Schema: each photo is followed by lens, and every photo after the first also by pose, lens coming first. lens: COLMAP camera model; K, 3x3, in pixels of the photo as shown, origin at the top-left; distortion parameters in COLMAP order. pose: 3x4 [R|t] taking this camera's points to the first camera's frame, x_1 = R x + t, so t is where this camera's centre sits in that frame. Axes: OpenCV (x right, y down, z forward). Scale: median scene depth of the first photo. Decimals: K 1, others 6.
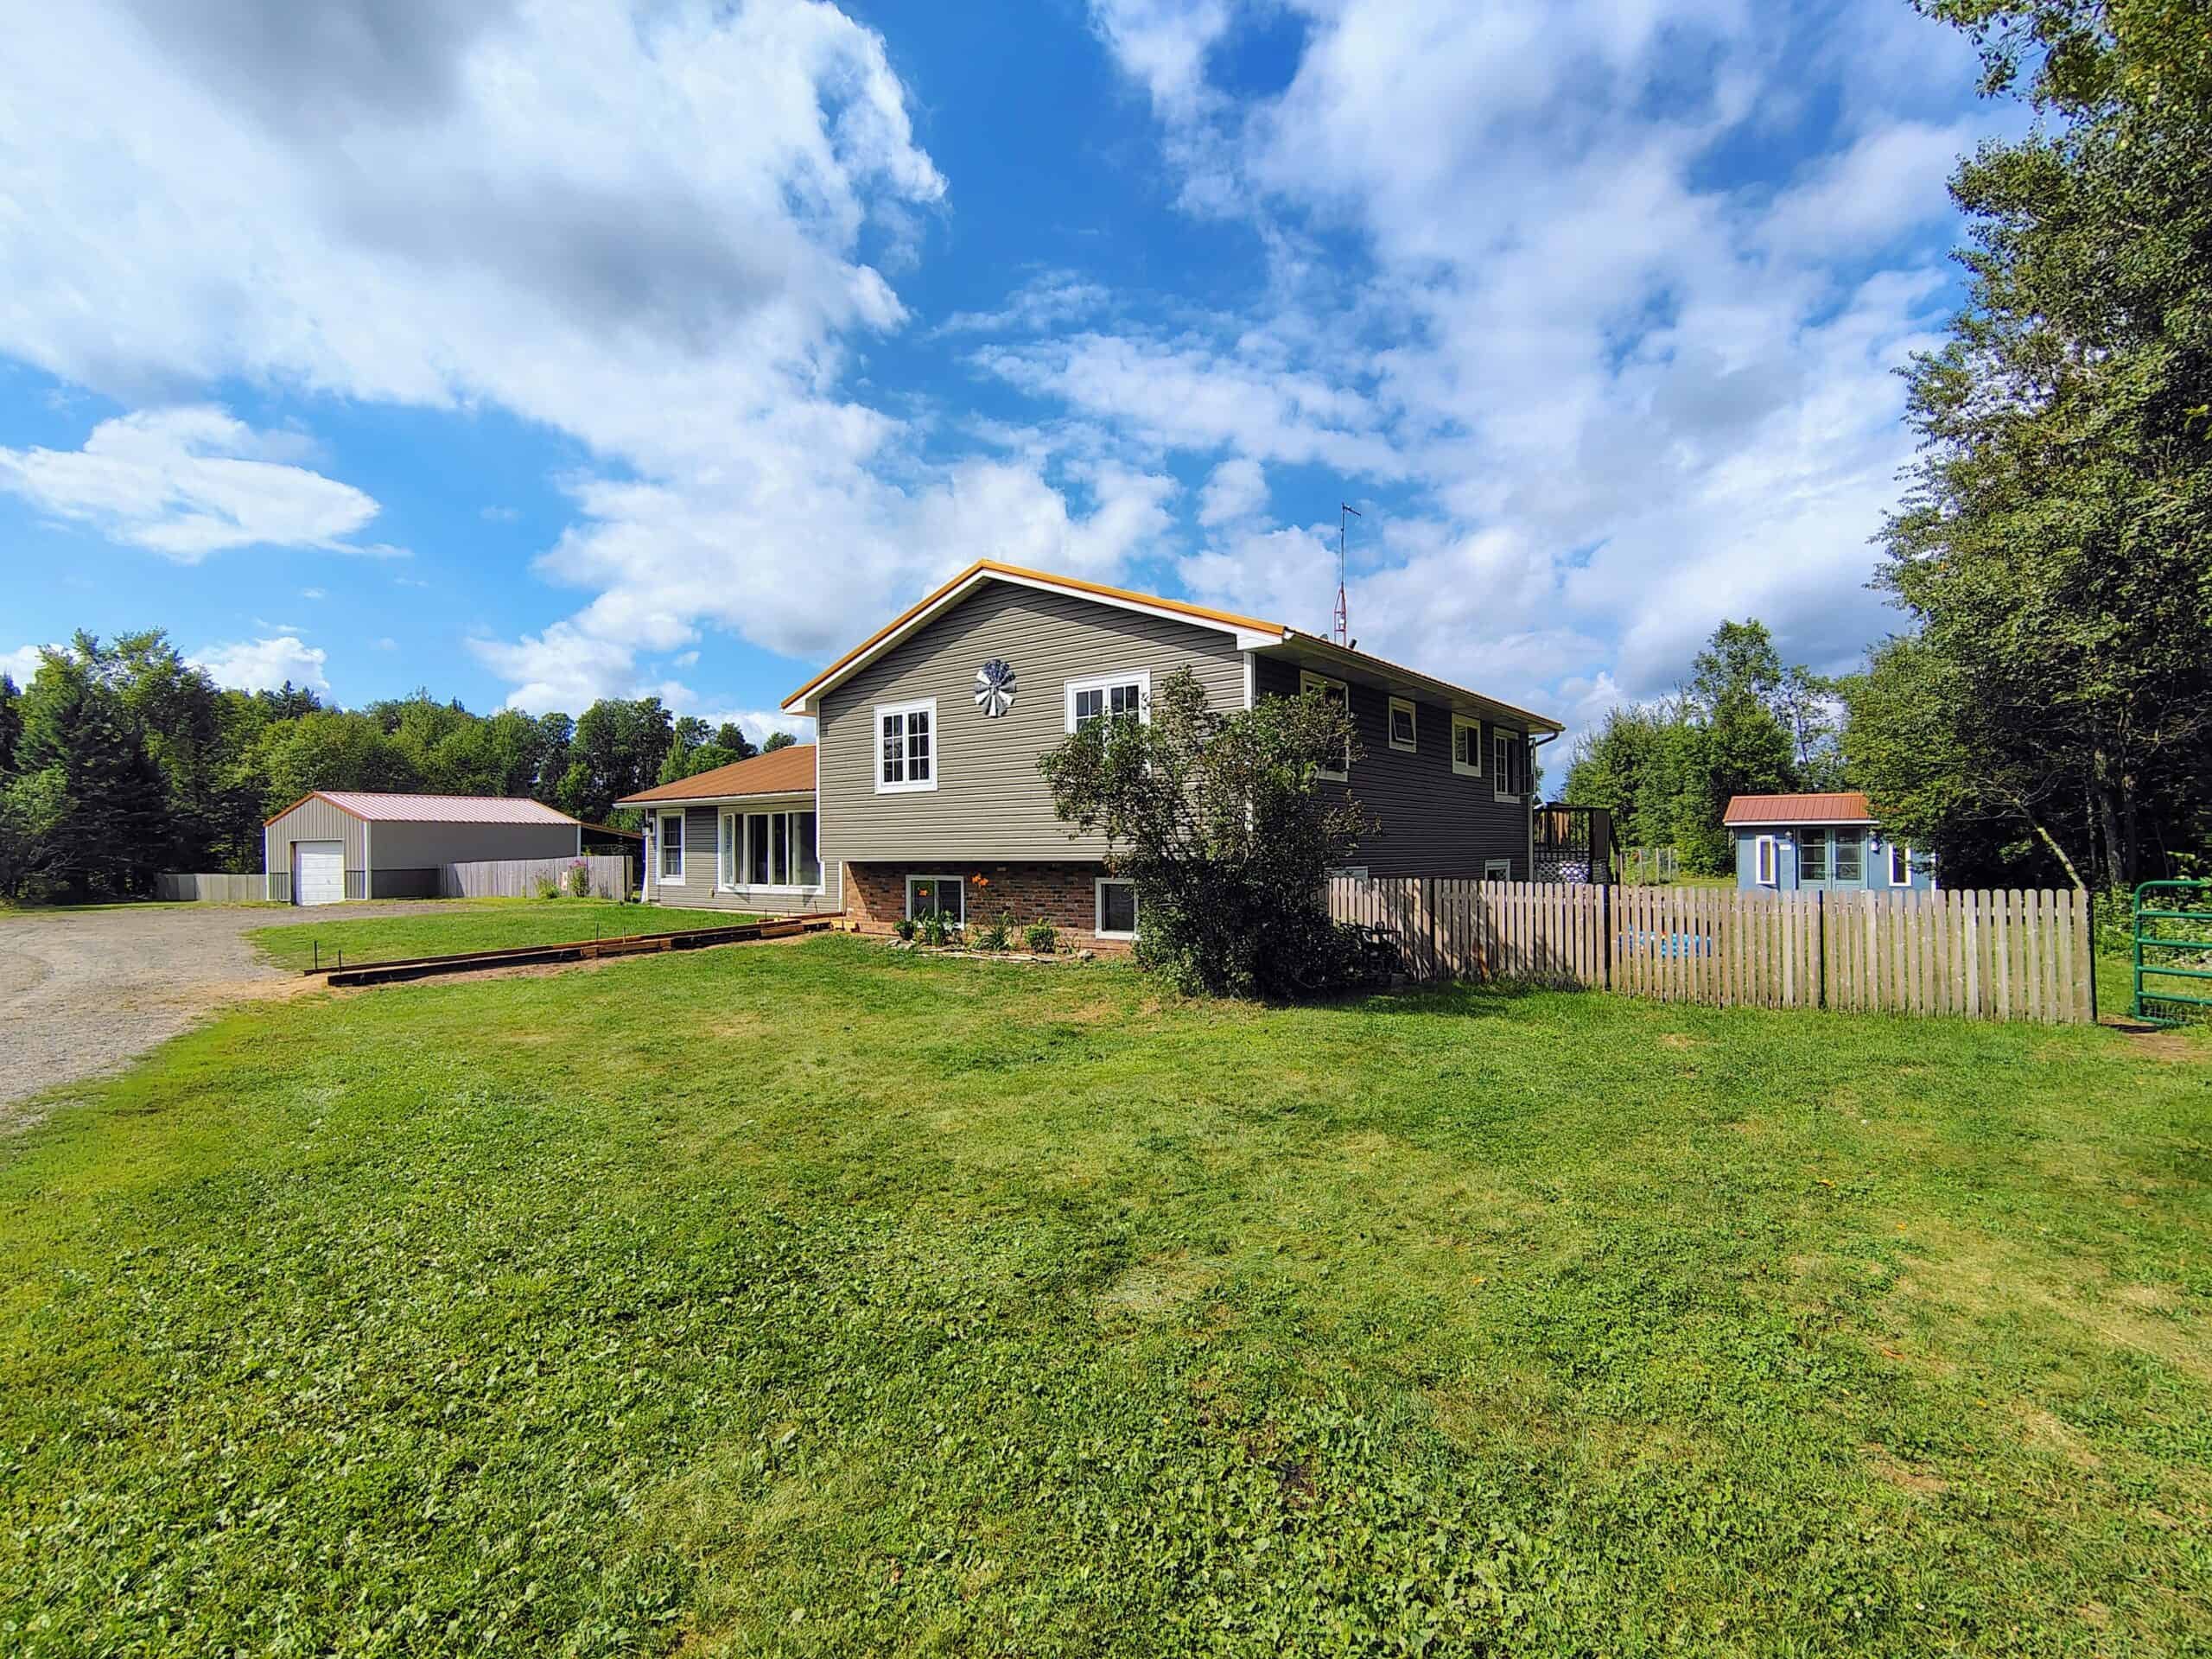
lens RADIAL K [[1041.8, 0, 1106.0], [0, 1041.8, 829.5], [0, 0, 1]] dist [-0.005170, 0.001093]
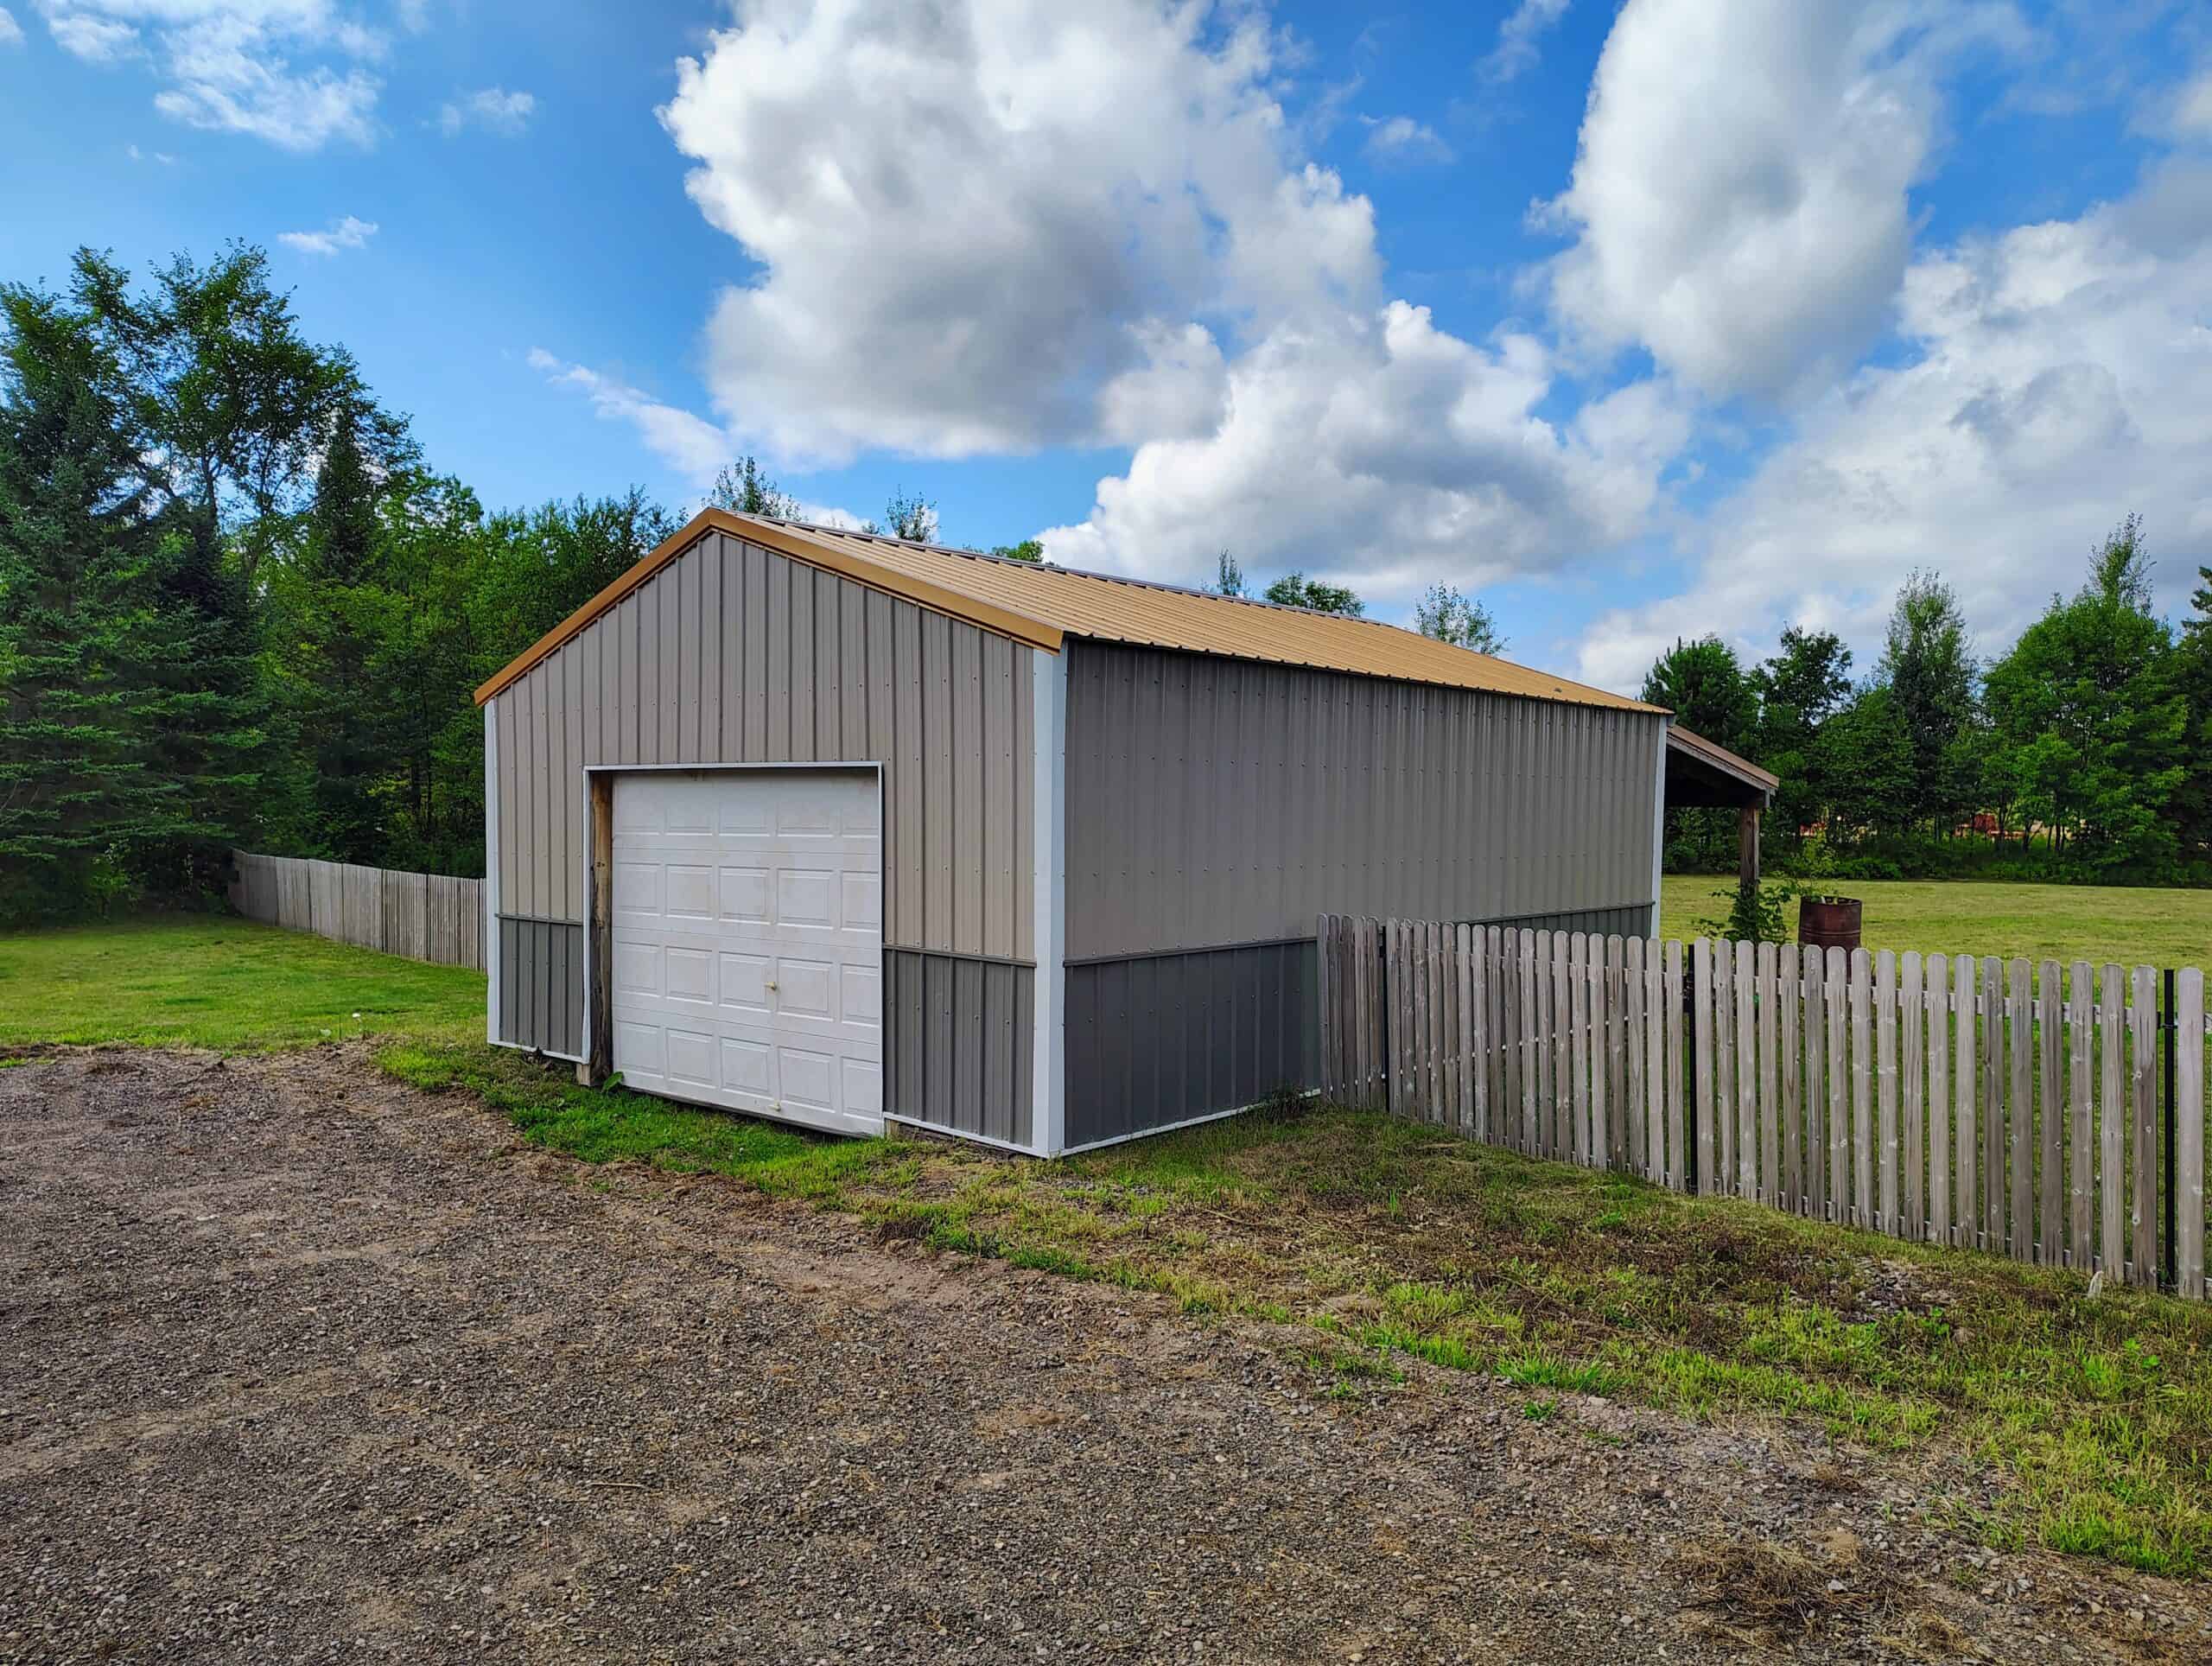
lens RADIAL K [[1531.7, 0, 1106.0], [0, 1531.7, 833.0], [0, 0, 1]] dist [0.042129, 0.000454]
pose [[0.959004, 0.033057, -0.281459, -0.418250], [-0.024835, 0.999156, 0.032731, 0.008267], [0.282303, -0.024399, 0.959015, 0.512994]]
